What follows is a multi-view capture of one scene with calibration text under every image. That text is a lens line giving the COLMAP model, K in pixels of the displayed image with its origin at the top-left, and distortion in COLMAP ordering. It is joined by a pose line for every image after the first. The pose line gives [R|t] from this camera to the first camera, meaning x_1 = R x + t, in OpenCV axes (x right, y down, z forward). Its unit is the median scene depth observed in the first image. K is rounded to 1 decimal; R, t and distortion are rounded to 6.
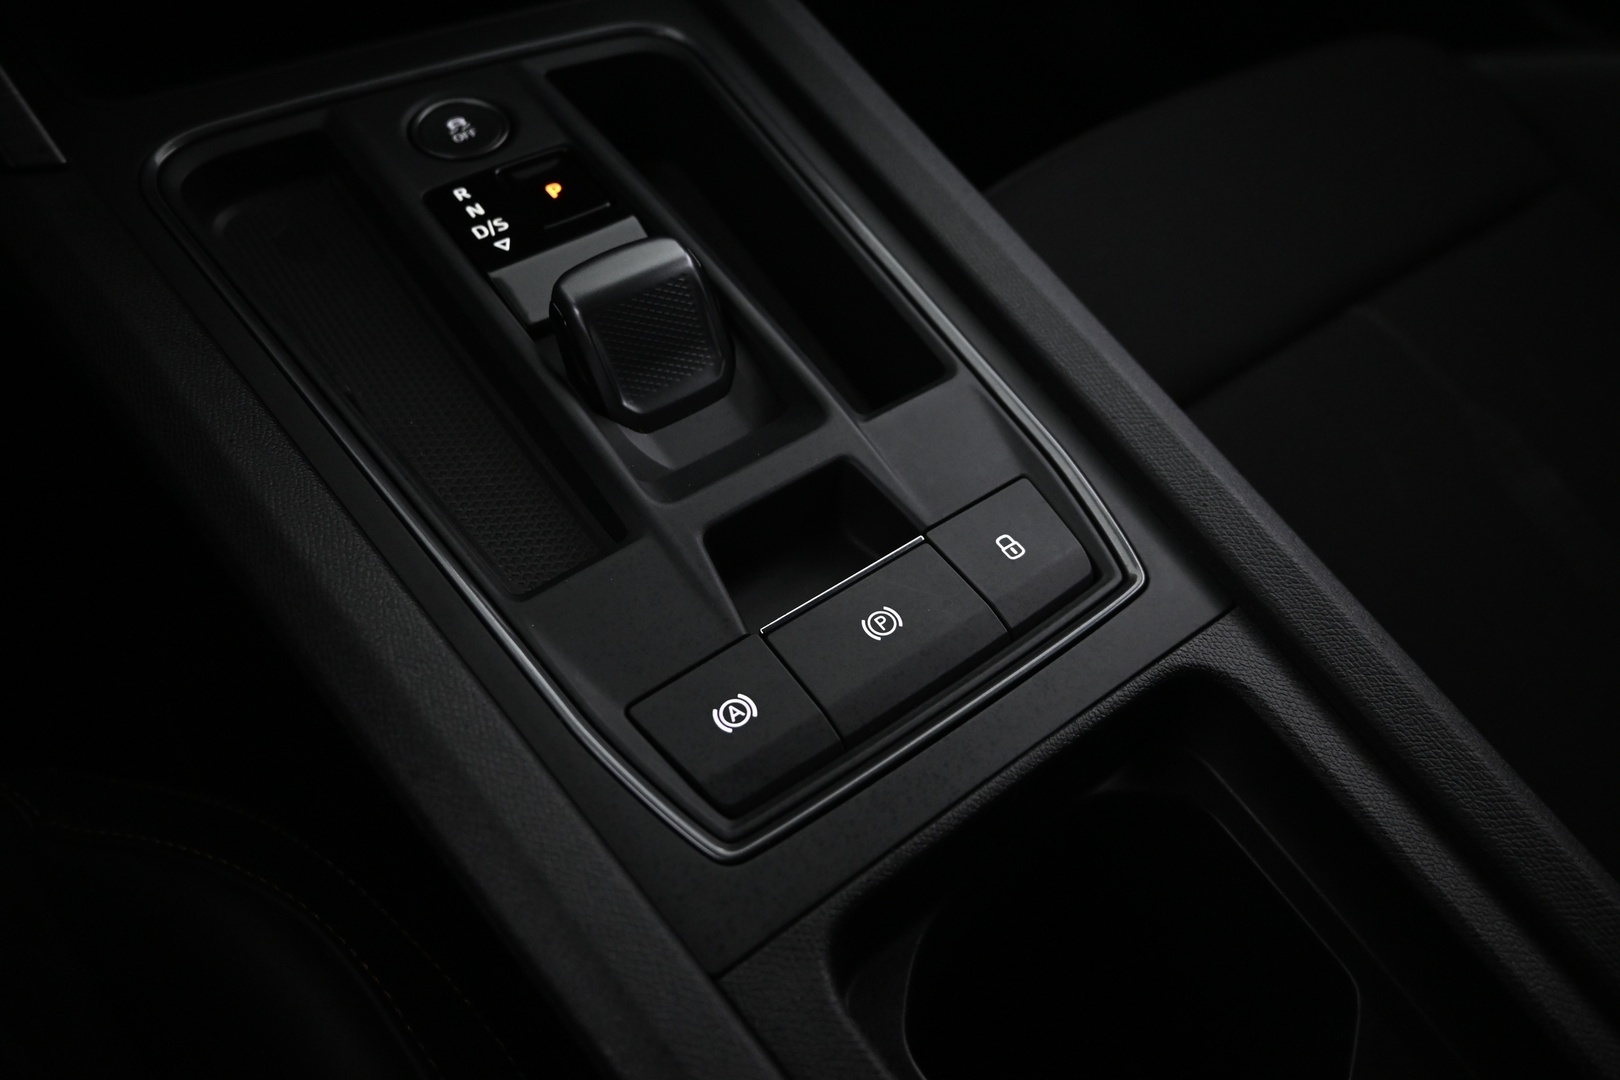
lens RADIAL K [[952.2, 0, 810.0], [0, 952.2, 540.0], [0, 0, 1]] dist [0.111204, -0.106276]
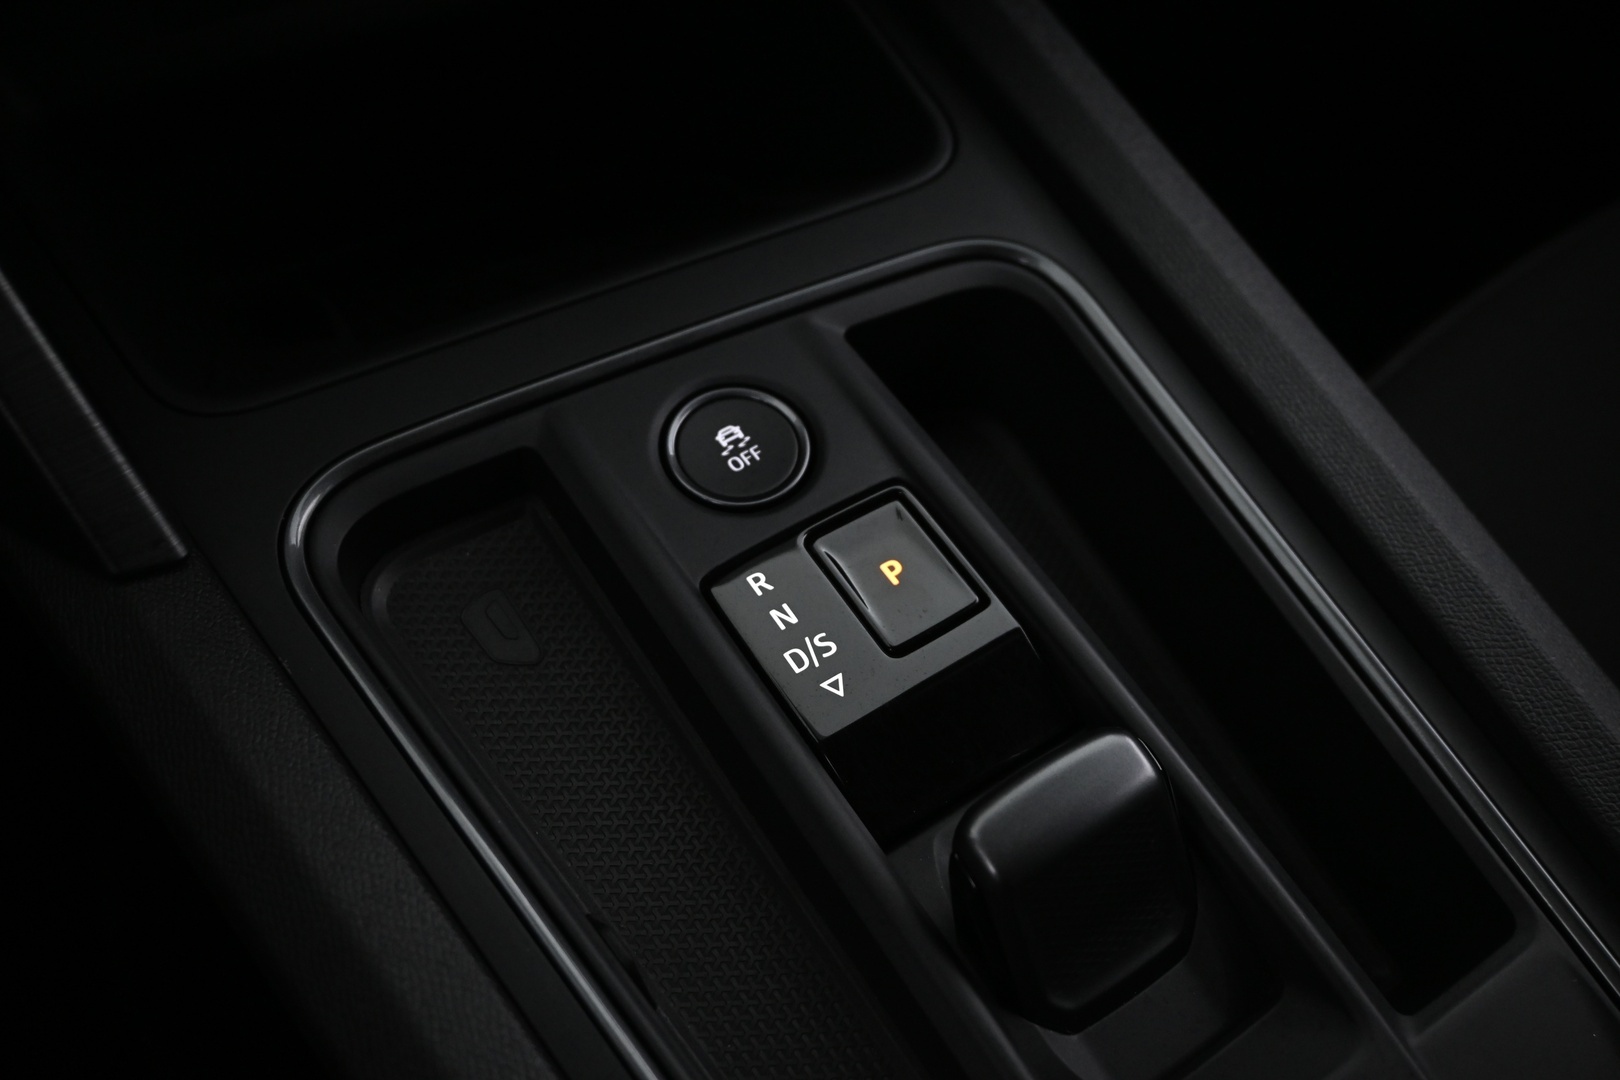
lens RADIAL K [[1428.8, 0, 810.0], [0, 1428.8, 540.0], [0, 0, 1]] dist [-0.069954, 0.002139]
pose [[0.998534, 0.053652, 0.007171, -0.322571], [-0.053711, 0.998522, 0.008297, -0.380858], [-0.006715, -0.008670, 0.999940, 0.066058]]
